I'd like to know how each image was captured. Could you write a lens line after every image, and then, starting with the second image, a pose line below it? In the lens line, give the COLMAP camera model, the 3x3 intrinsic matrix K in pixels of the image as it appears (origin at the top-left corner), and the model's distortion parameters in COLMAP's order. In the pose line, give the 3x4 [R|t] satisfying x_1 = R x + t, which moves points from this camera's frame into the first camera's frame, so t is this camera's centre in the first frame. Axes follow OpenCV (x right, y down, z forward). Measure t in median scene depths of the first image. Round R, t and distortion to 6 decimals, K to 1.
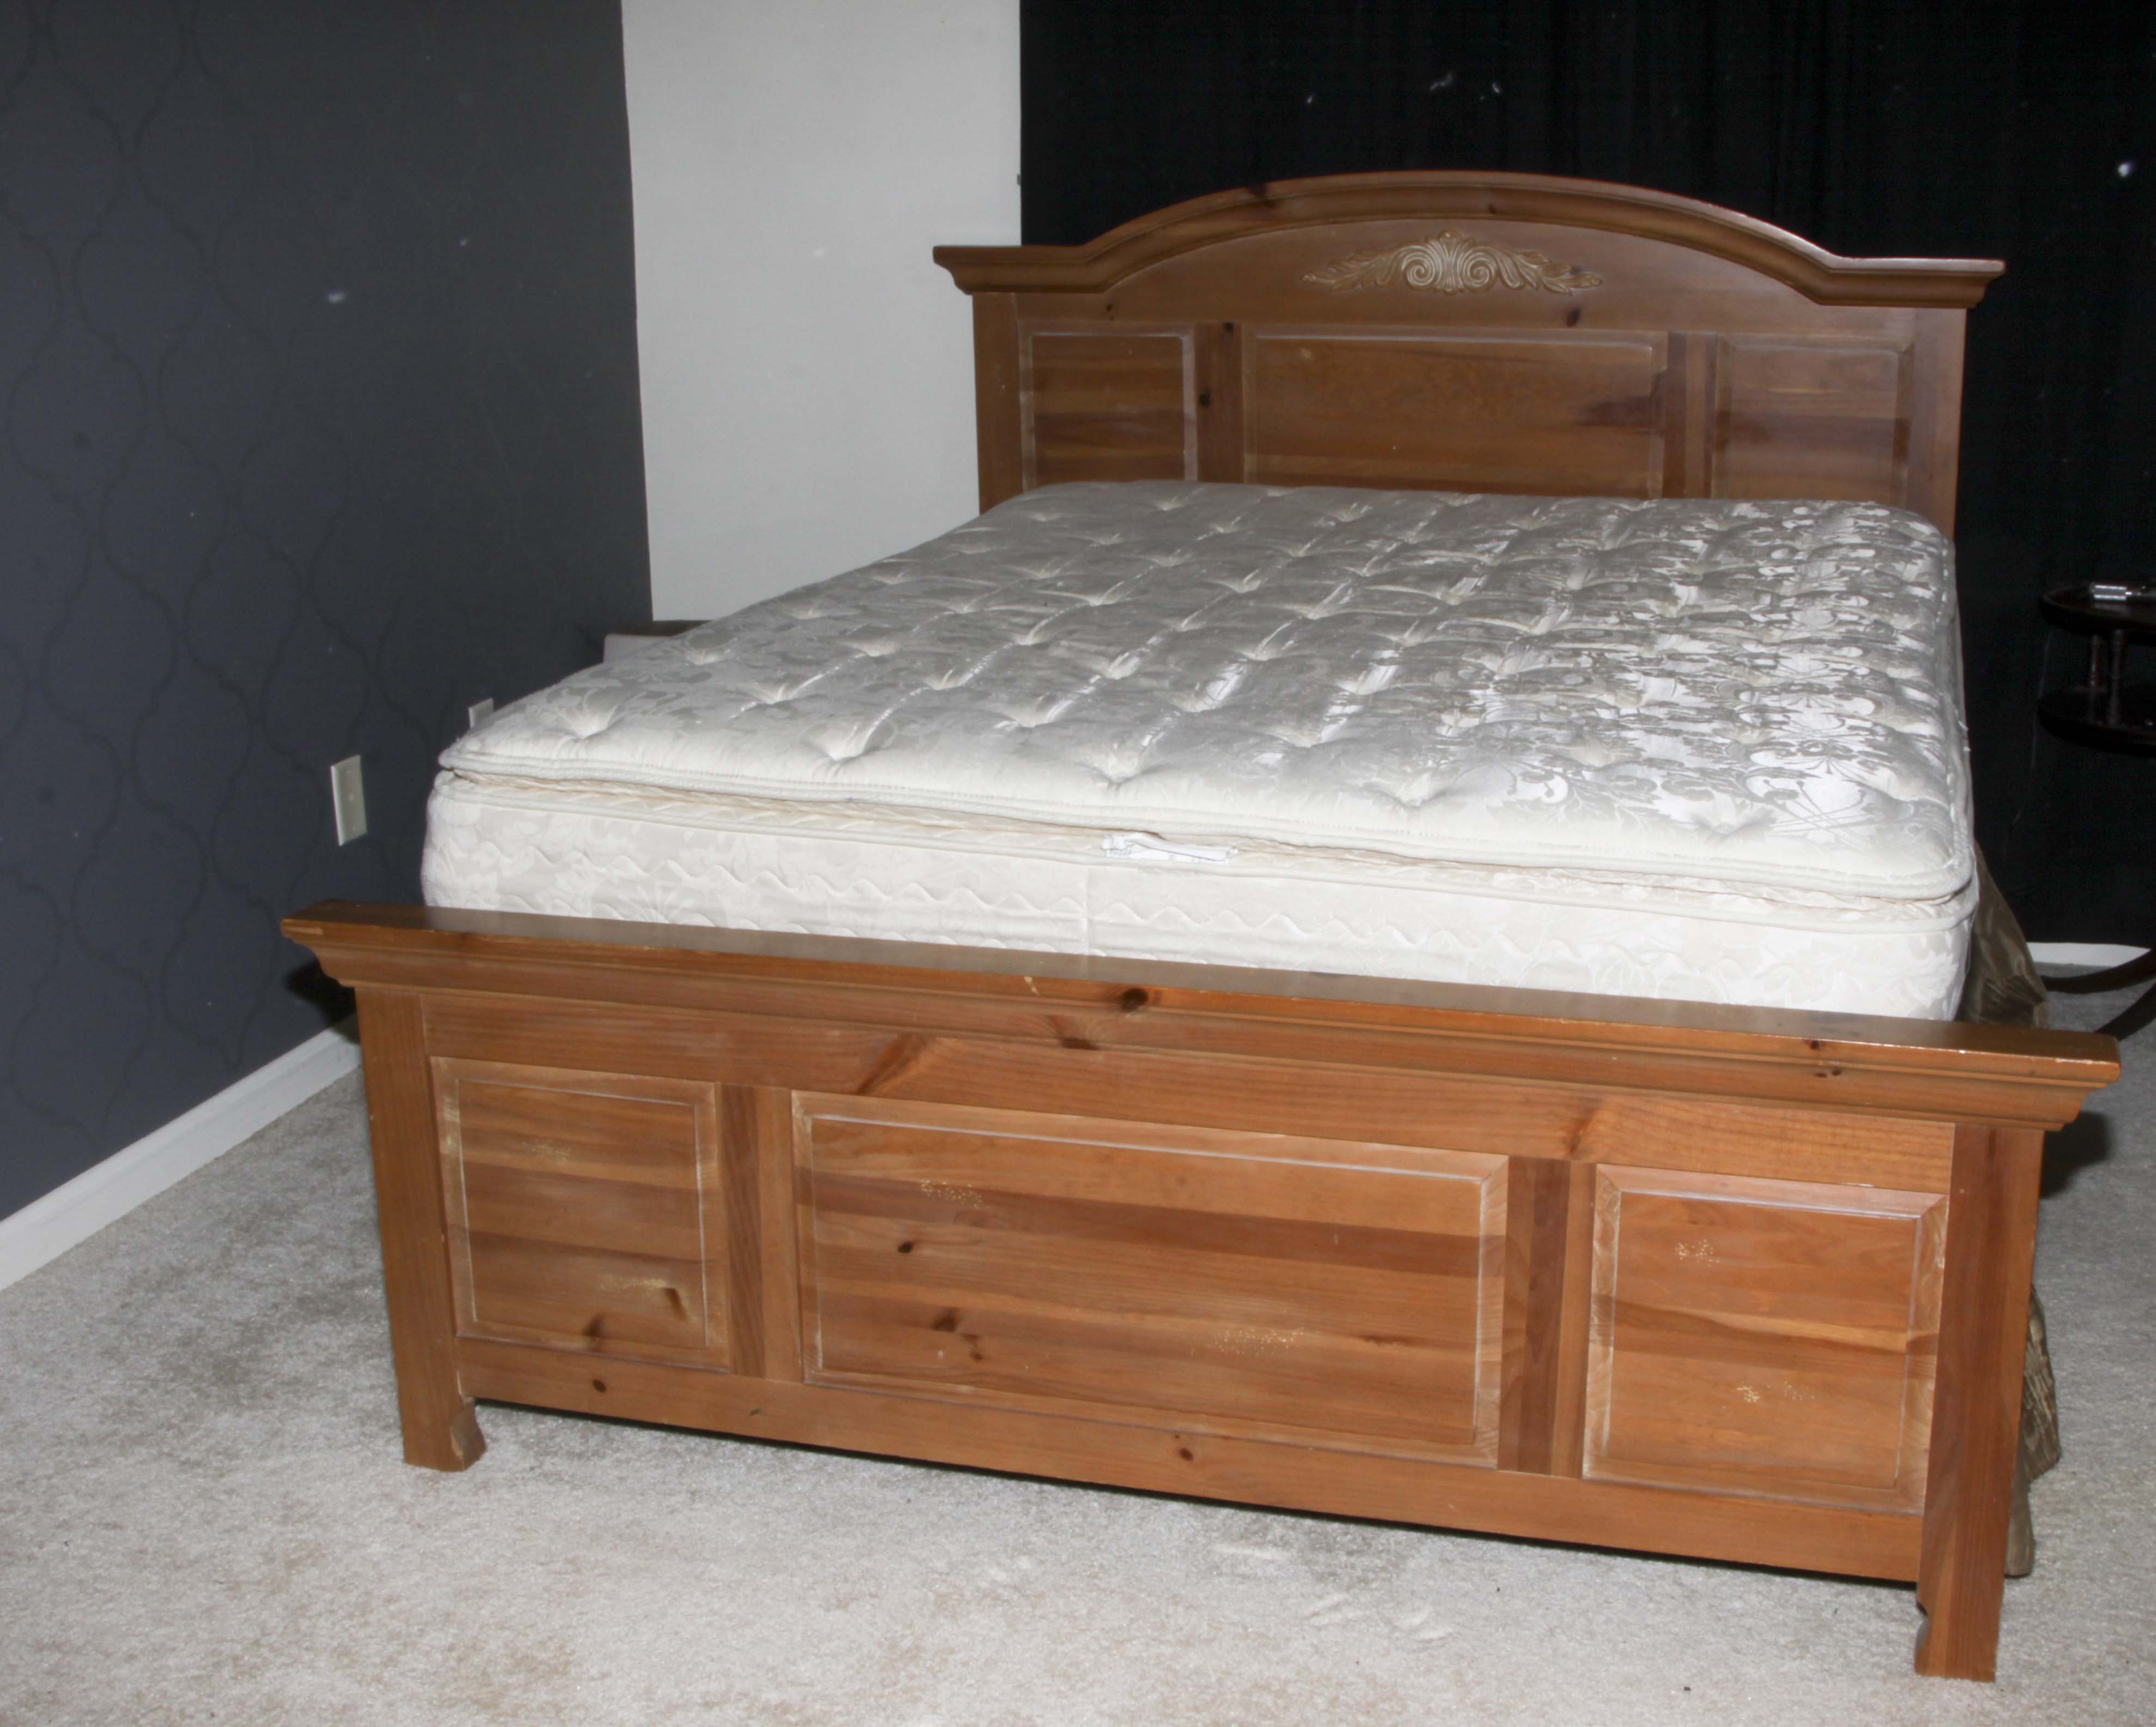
lens RADIAL K [[2920.8, 0, 1134.1], [0, 2920.8, 864.7], [0, 0, 1]] dist [-0.134475, 0.082866]
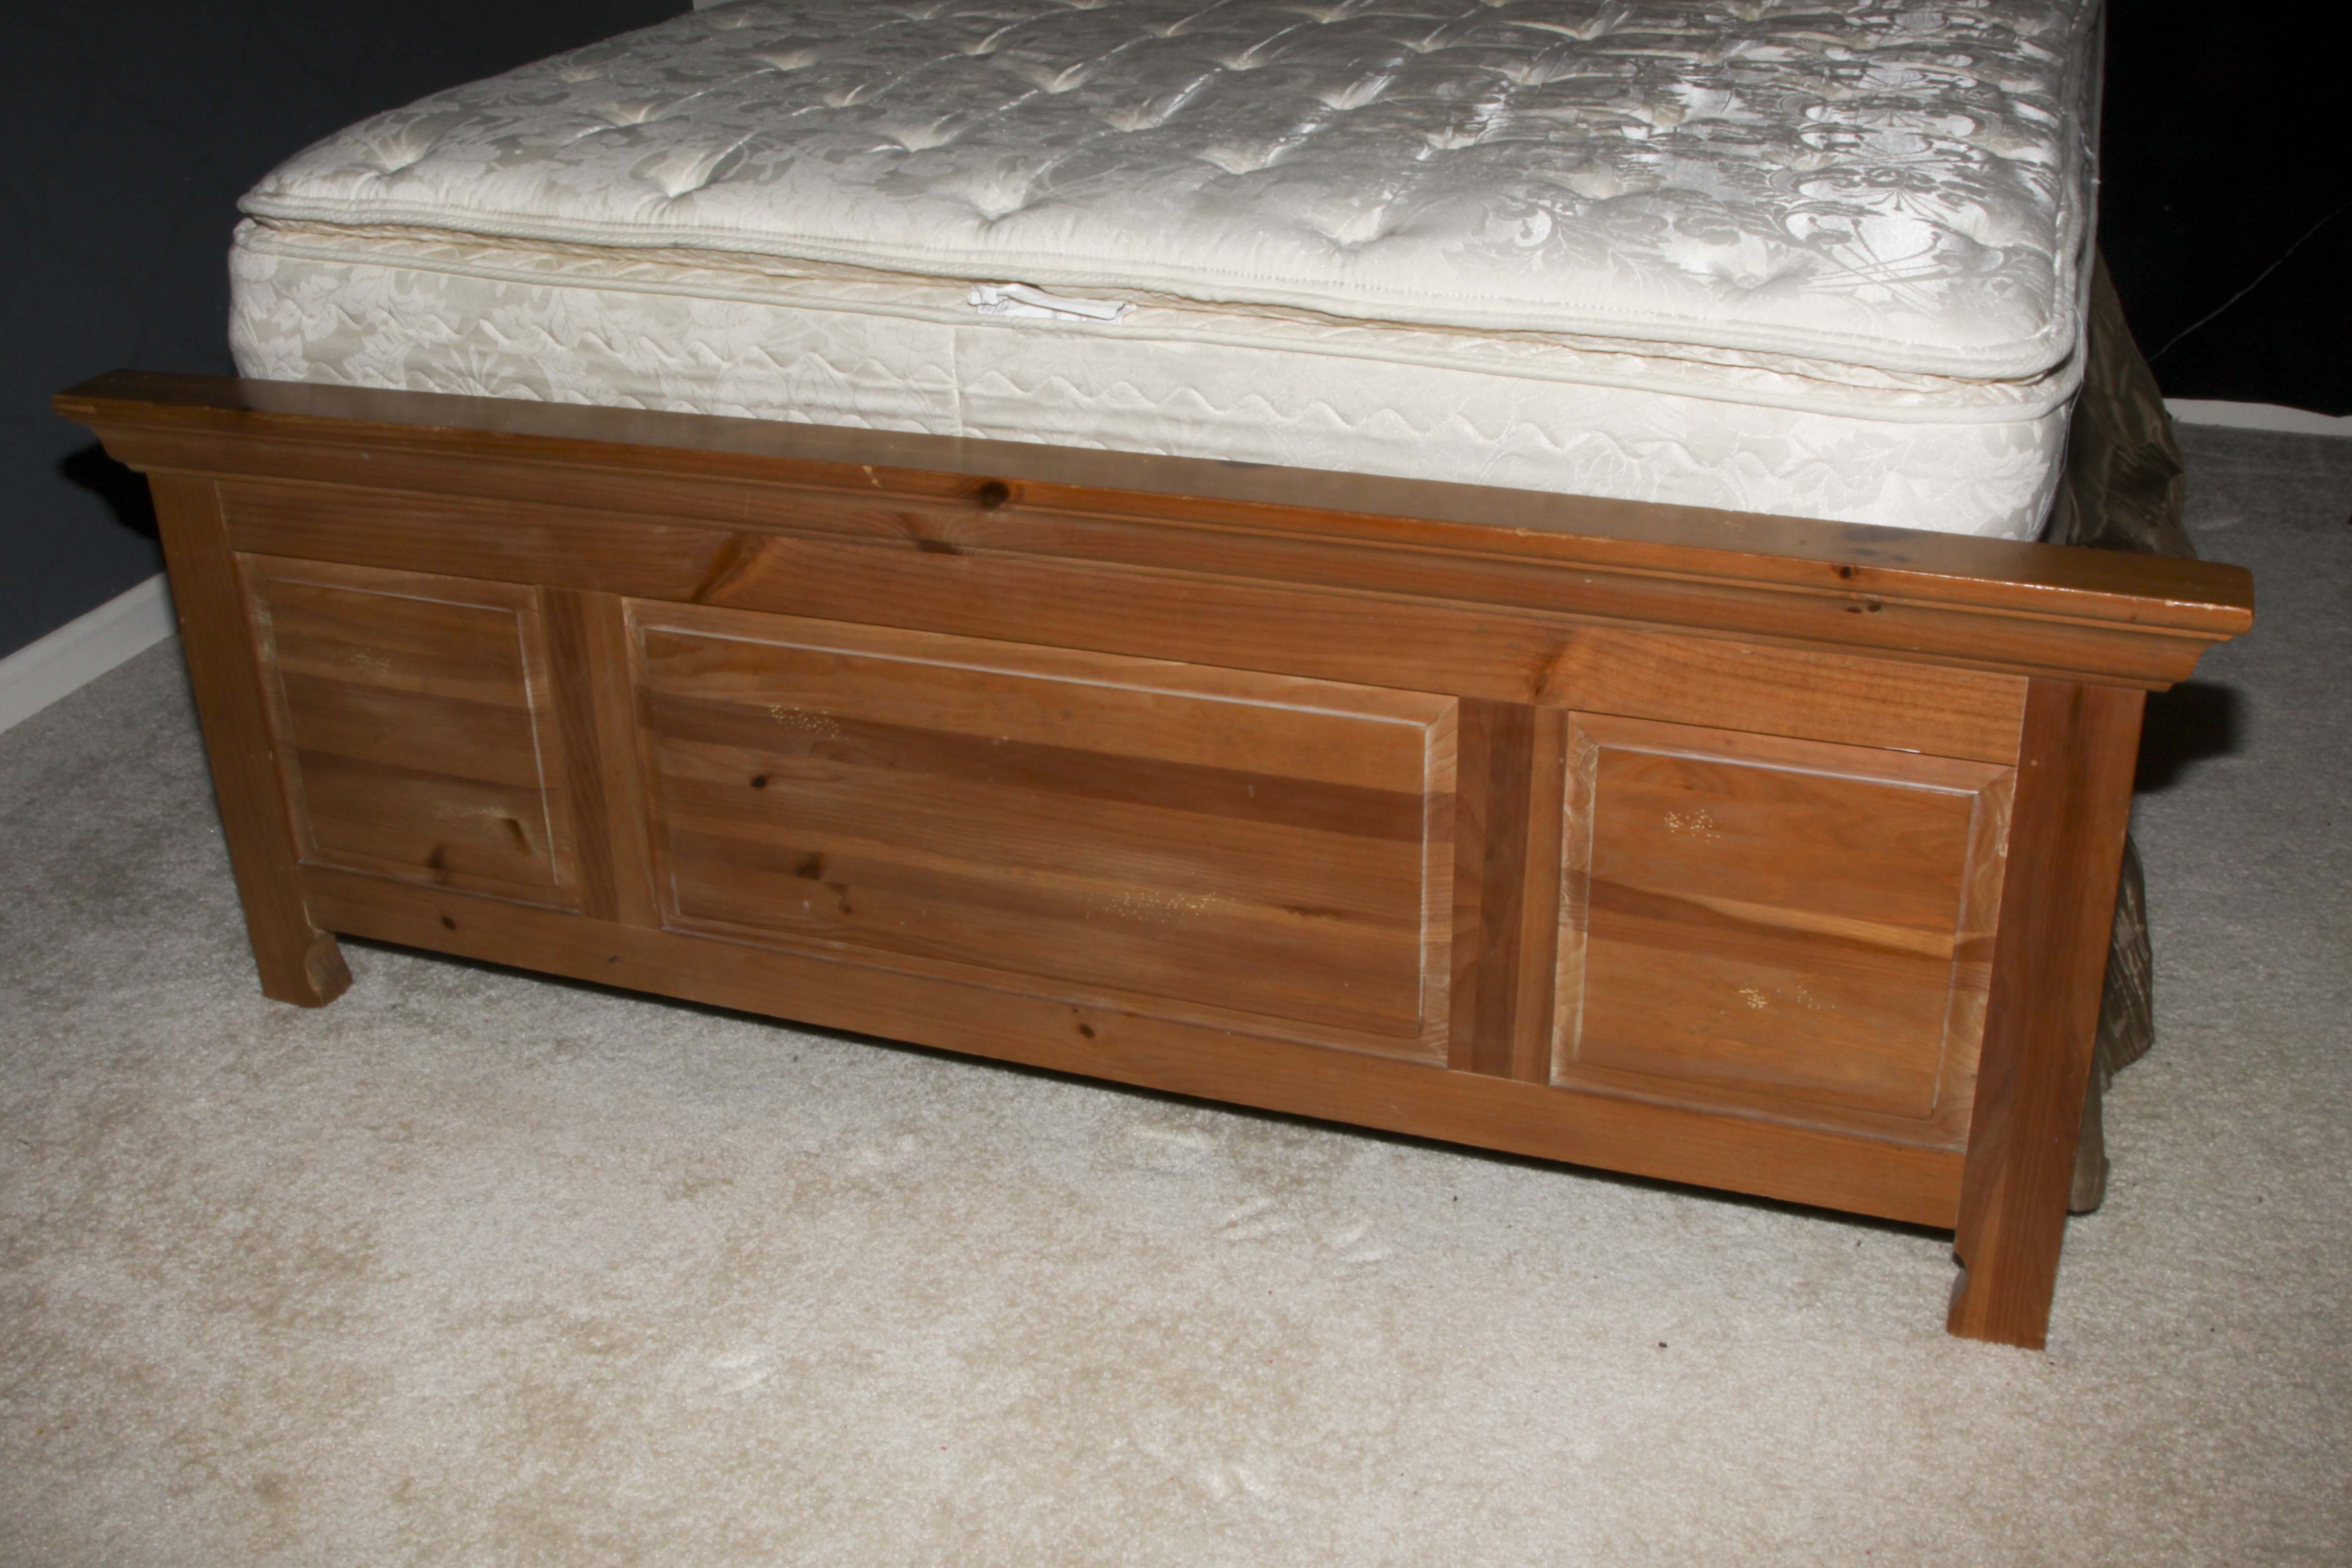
lens RADIAL K [[2603.4, 0, 1123.9], [0, 2603.4, 775.7], [0, 0, 1]] dist [-0.134023, 0.061206]
pose [[0.995517, 0.015777, -0.093255, 0.098800], [0.001865, 0.982524, 0.186129, -0.010433], [0.094561, -0.185468, 0.978090, 0.278778]]
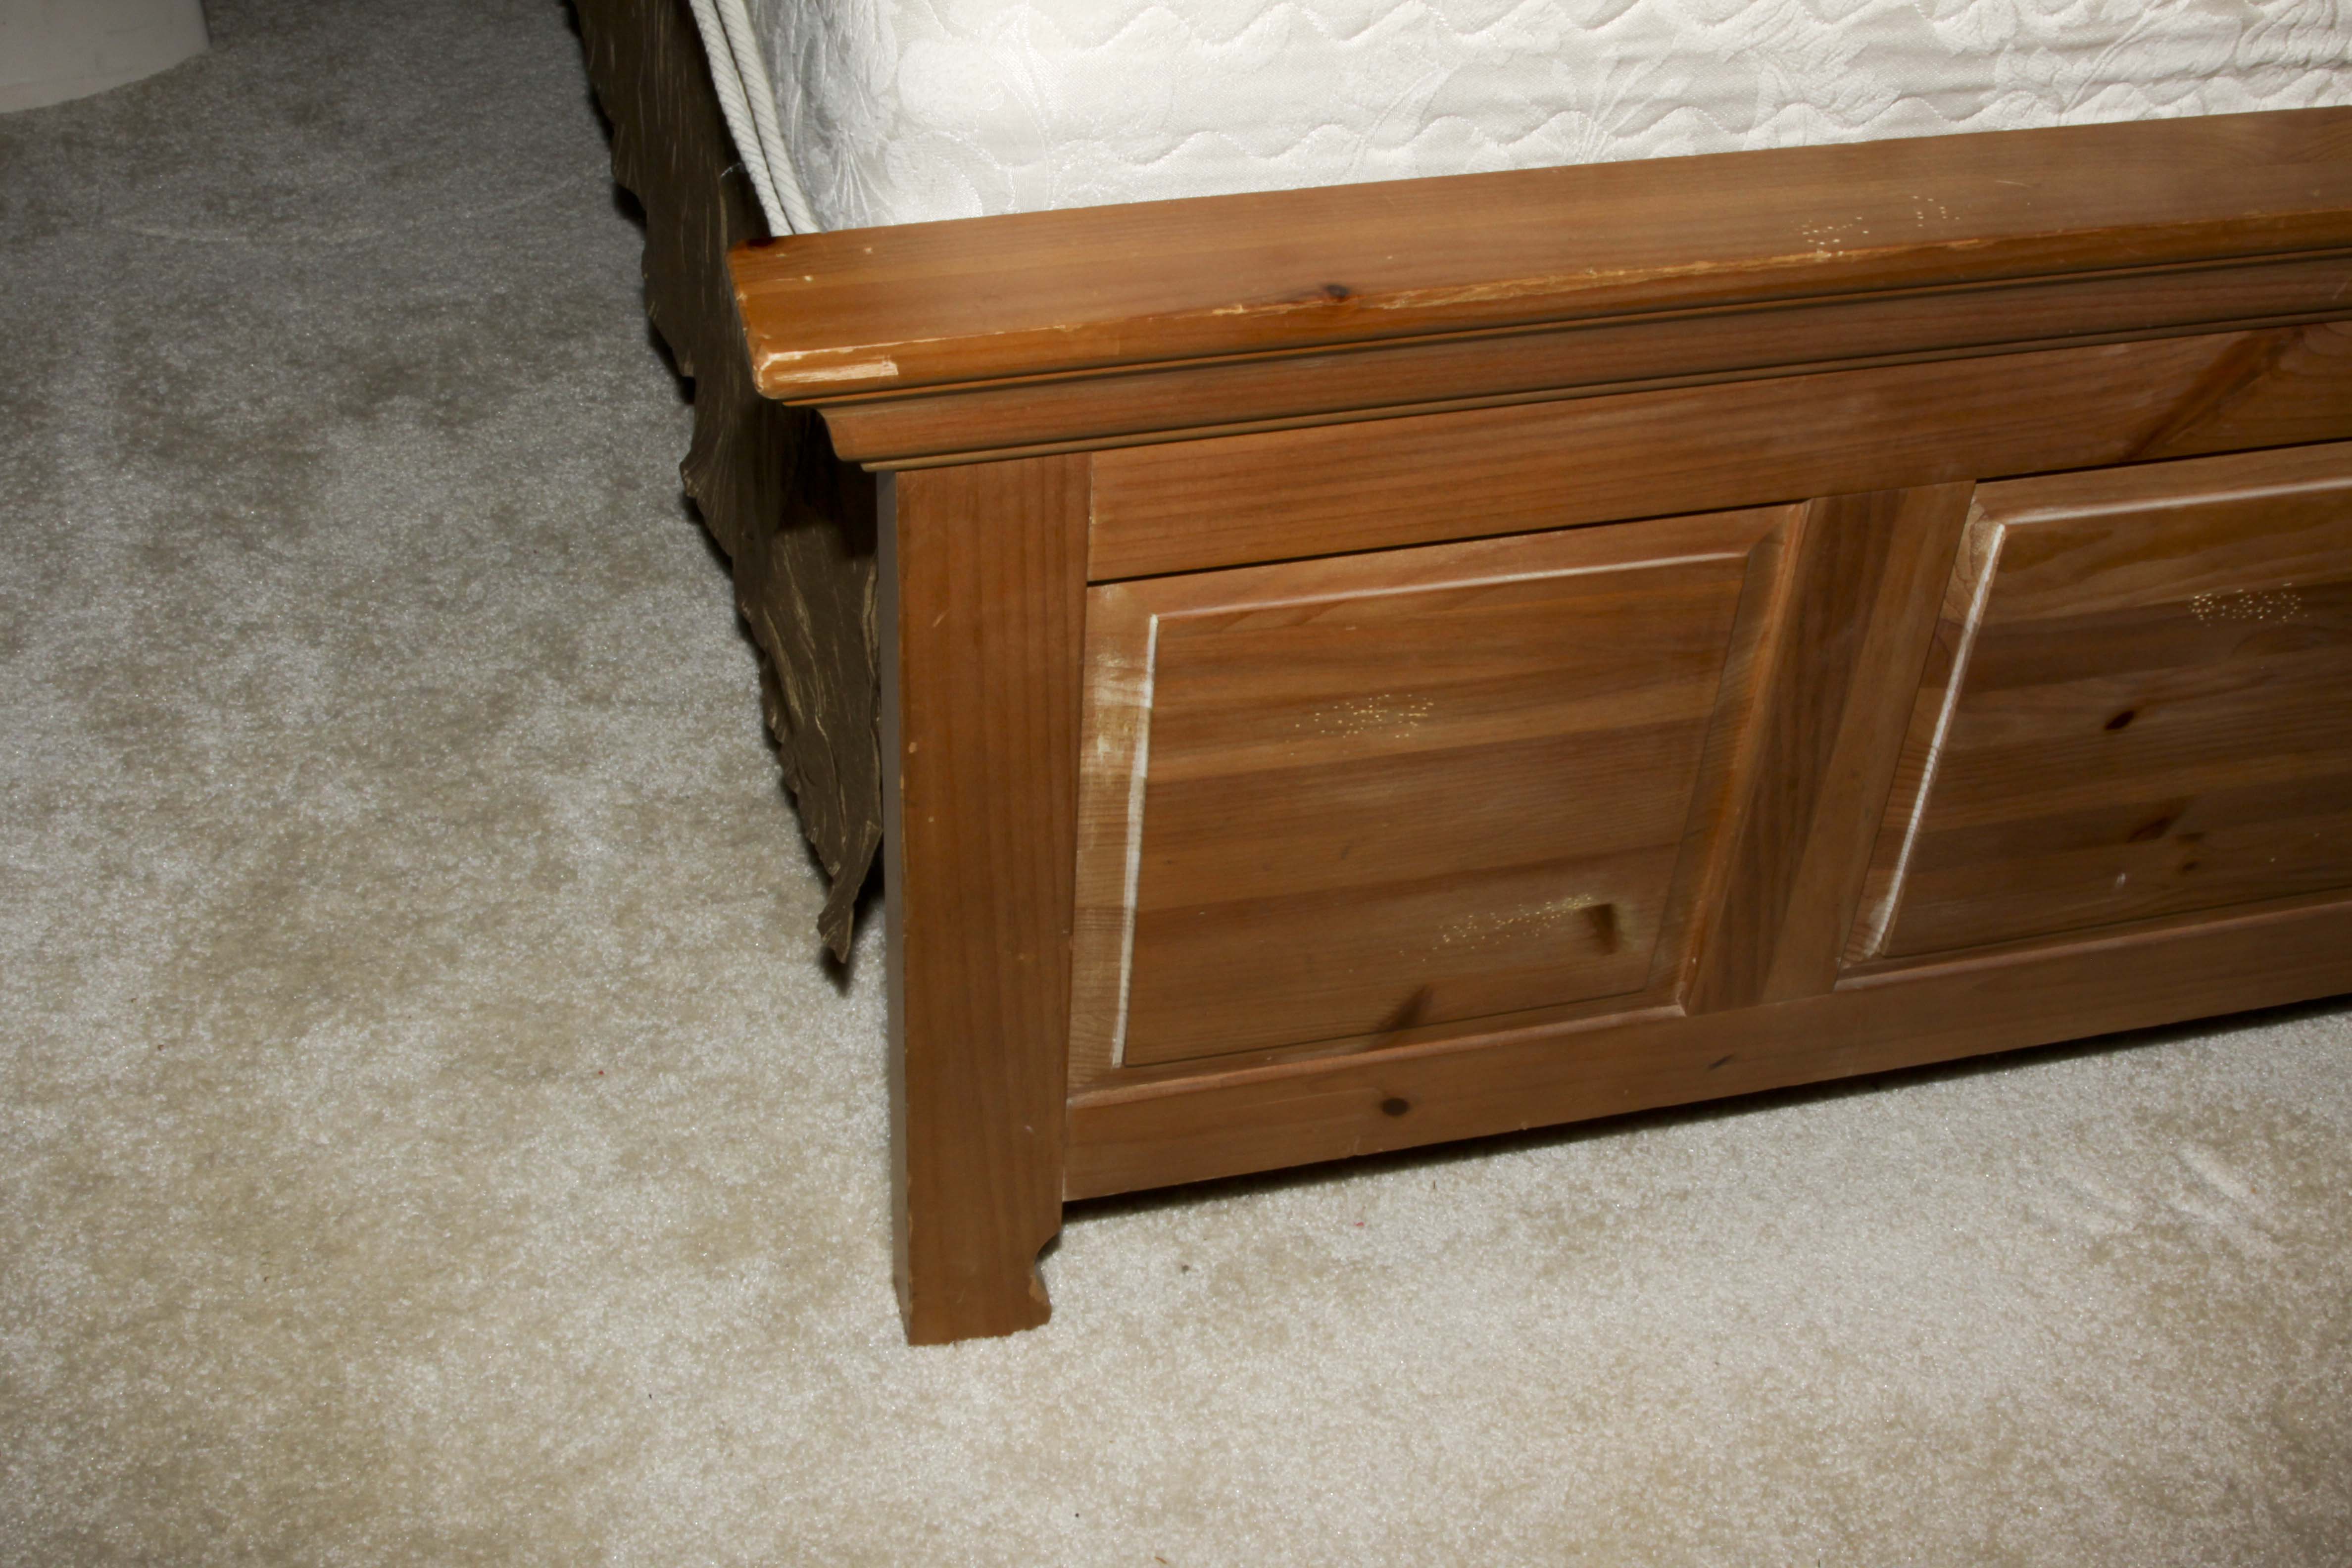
lens RADIAL K [[3020.2, 0, 1176.0], [0, 3020.2, 784.0], [0, 0, 1]] dist [-0.009215, -0.009938]
pose [[0.856779, -0.290183, 0.426291, -0.444043], [0.080510, 0.891785, 0.445239, -0.101023], [-0.509361, -0.347150, 0.787425, 0.687863]]
